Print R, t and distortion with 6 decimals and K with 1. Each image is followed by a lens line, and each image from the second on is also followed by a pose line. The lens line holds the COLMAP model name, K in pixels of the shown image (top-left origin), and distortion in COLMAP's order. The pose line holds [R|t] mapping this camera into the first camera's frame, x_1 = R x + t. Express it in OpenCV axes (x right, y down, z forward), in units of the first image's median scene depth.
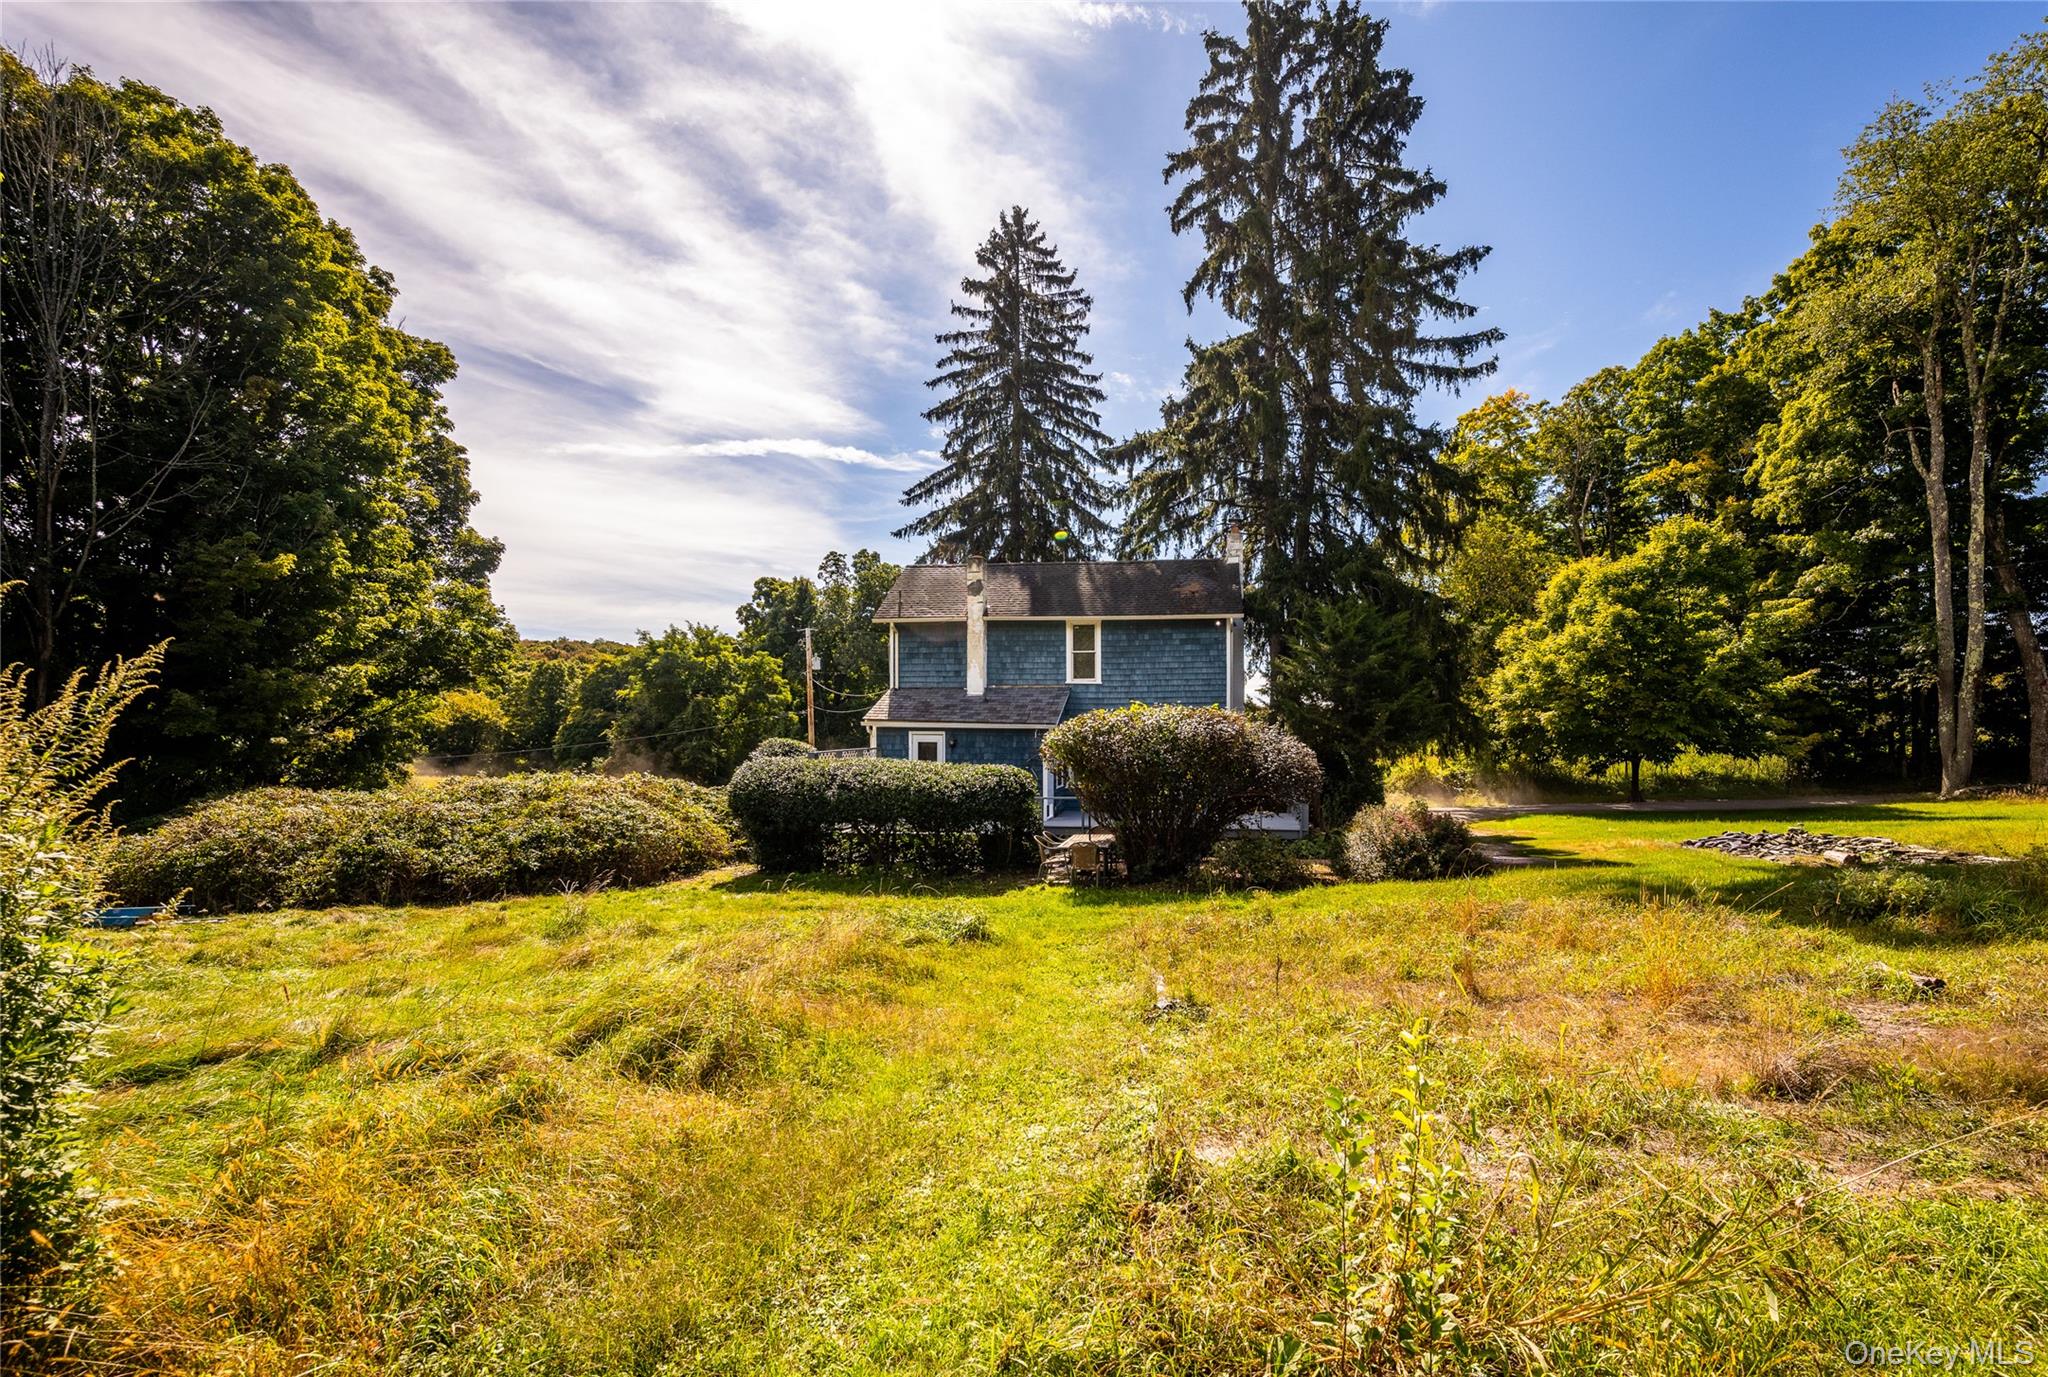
lens RADIAL K [[875.2, 0, 1026.7], [0, 875.2, 704.0], [0, 0, 1]] dist [-0.007116, -0.000002]
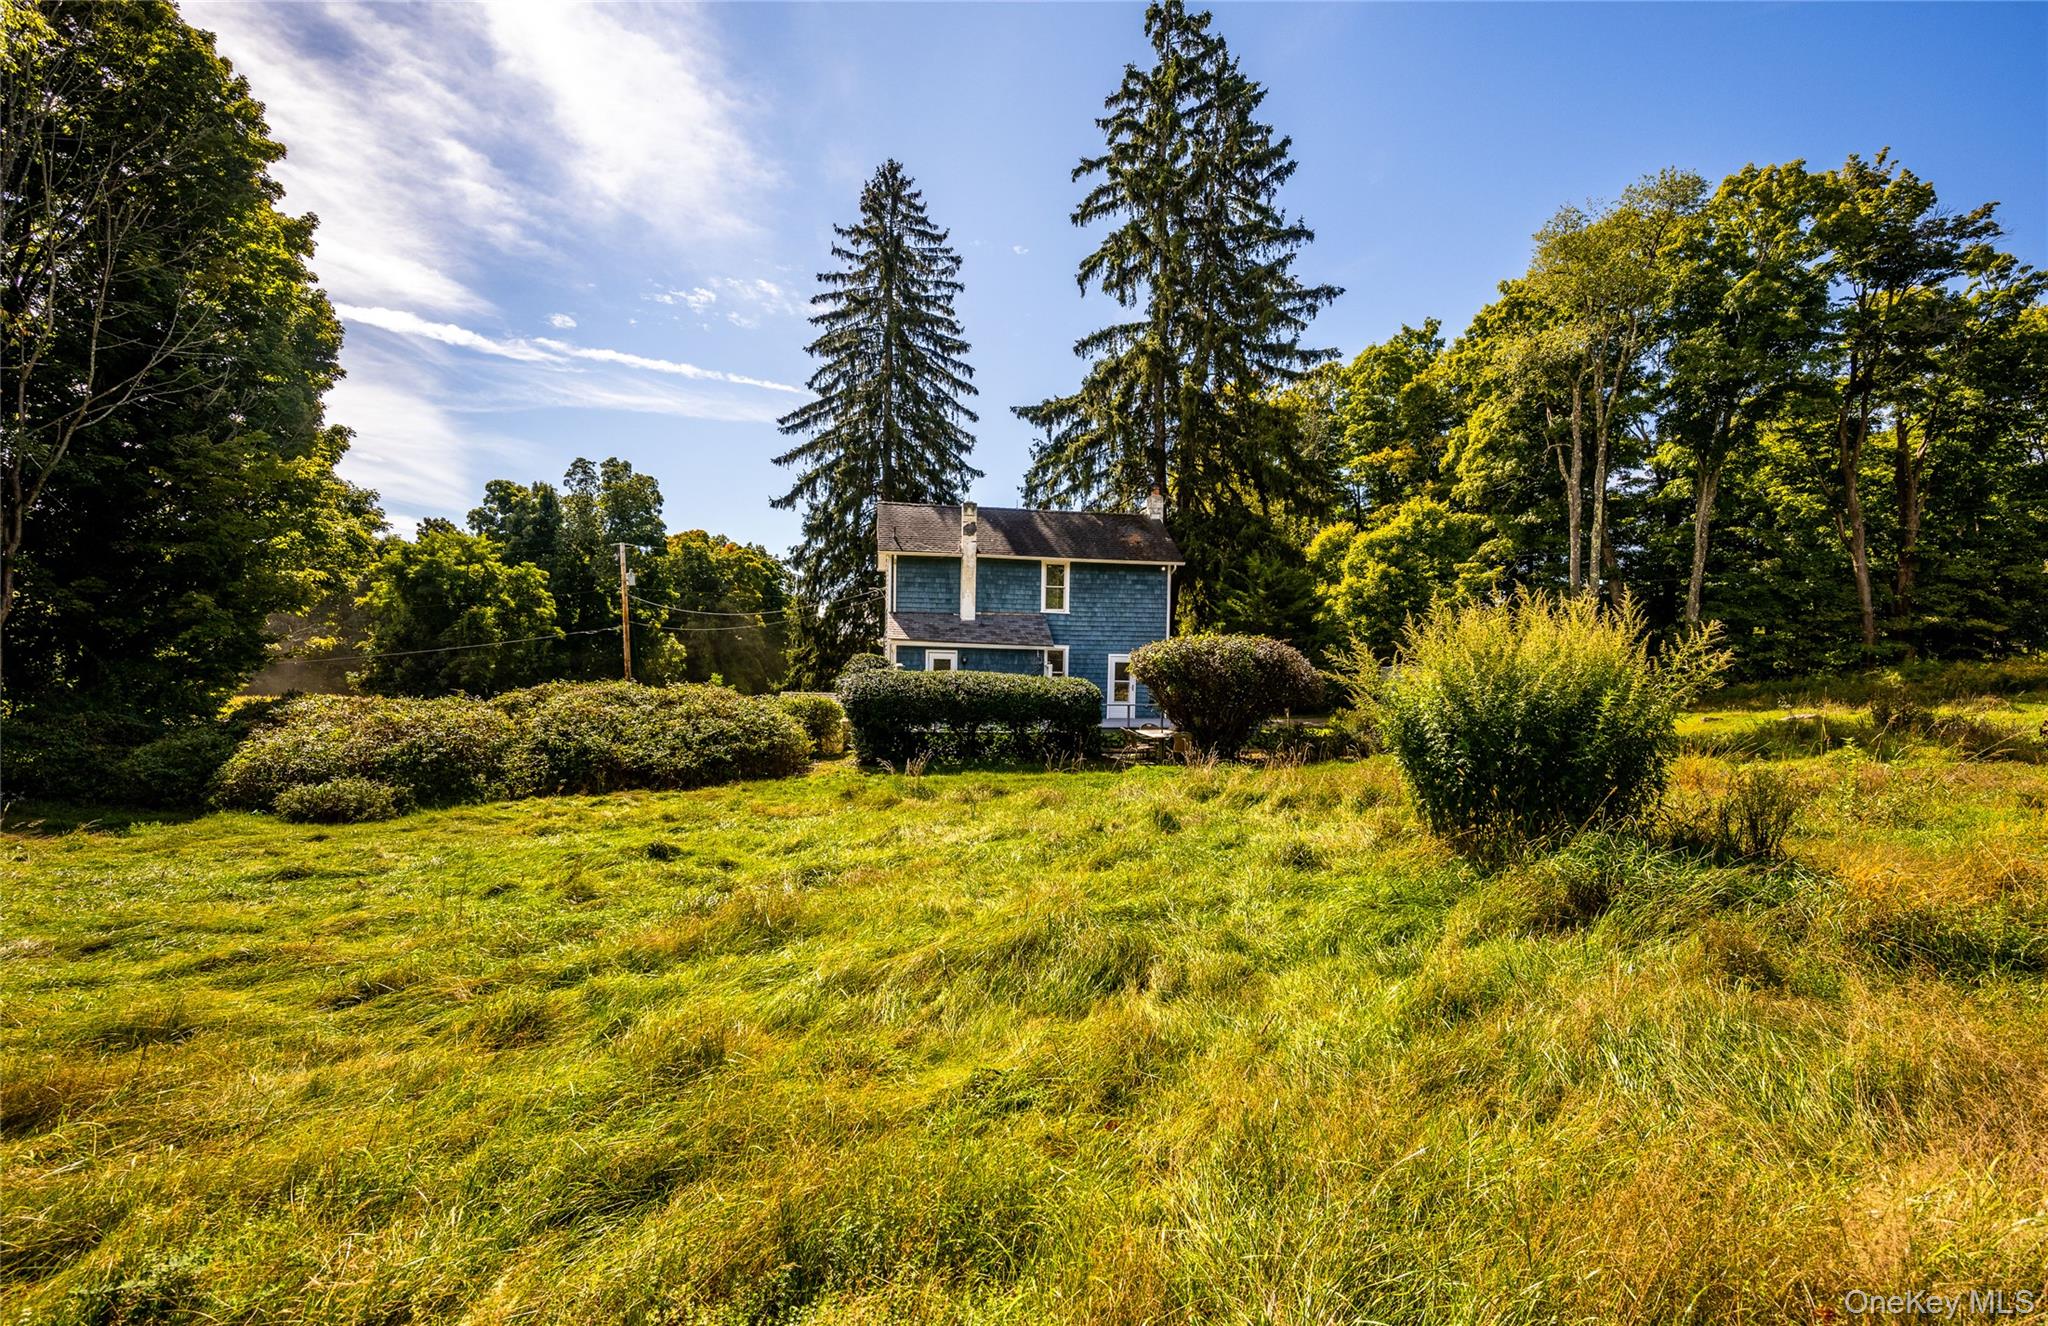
lens RADIAL K [[833.5, 0, 1021.8], [0, 833.5, 657.0], [0, 0, 1]] dist [0.002332, -0.000070]
pose [[0.962030, 0.016233, 0.272461, -0.164145], [-0.025629, 0.999192, 0.030962, 0.001697], [-0.271738, -0.036769, 0.961668, -0.058023]]
